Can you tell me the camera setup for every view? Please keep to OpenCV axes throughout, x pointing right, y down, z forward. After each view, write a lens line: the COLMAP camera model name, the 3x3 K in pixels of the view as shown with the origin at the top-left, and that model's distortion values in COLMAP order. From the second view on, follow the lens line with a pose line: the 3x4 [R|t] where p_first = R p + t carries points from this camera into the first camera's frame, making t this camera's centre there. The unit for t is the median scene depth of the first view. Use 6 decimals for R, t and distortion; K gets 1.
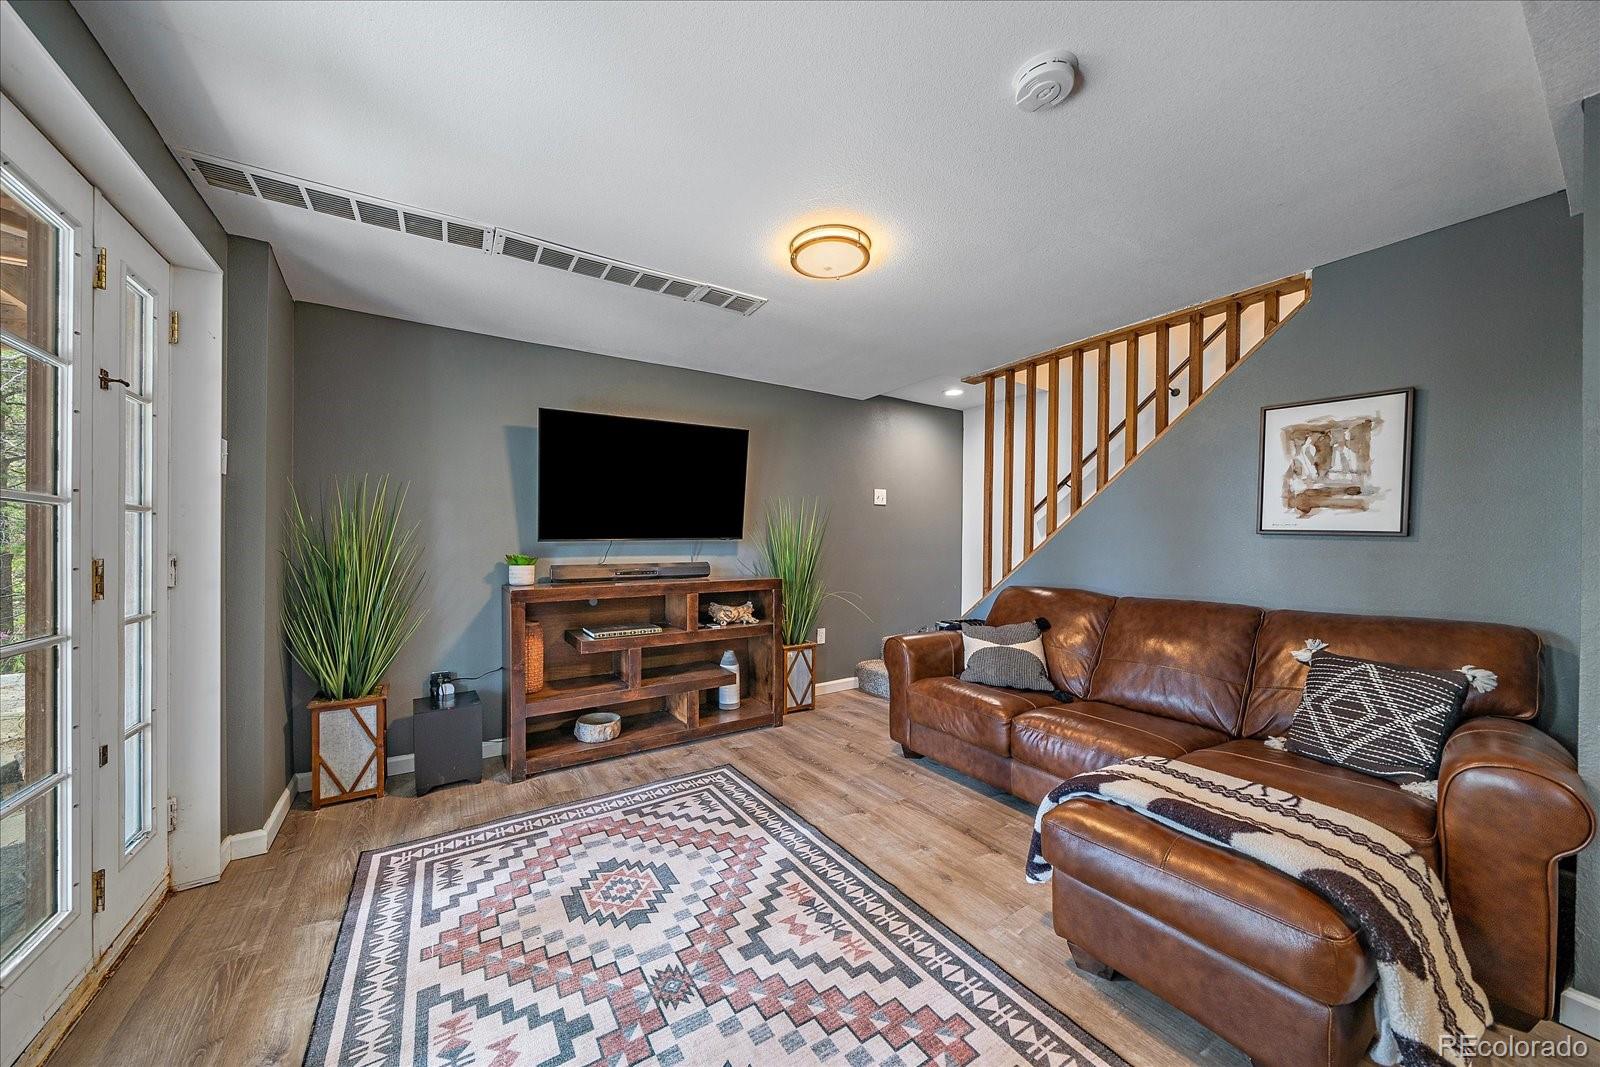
lens RADIAL K [[571.5, 0, 785.3], [0, 571.5, 540.1], [0, 0, 1]] dist [-0.006282, 0.000140]
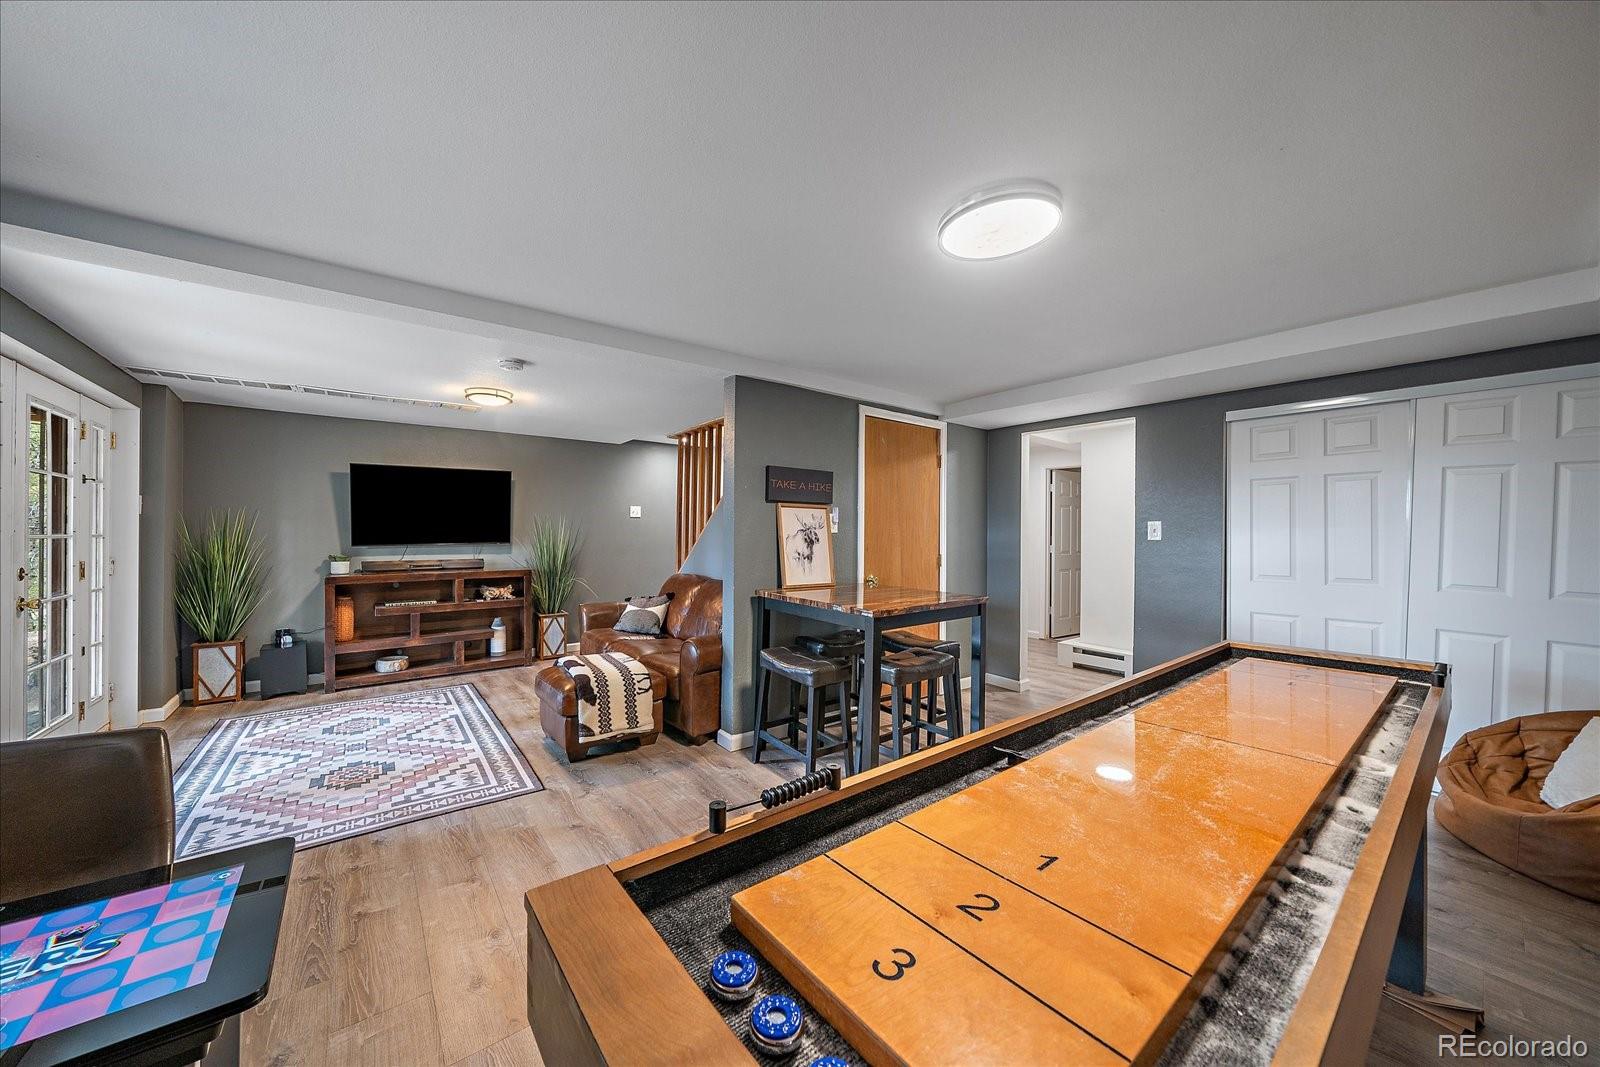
lens RADIAL K [[553.0, 0, 757.6], [0, 553.0, 530.8], [0, 0, 1]] dist [-0.001638, -0.000238]
pose [[0.996771, 0.000452, 0.080292, 0.709068], [-0.000125, 0.999992, -0.004078, -0.044369], [-0.080293, 0.004055, 0.996763, -0.774174]]
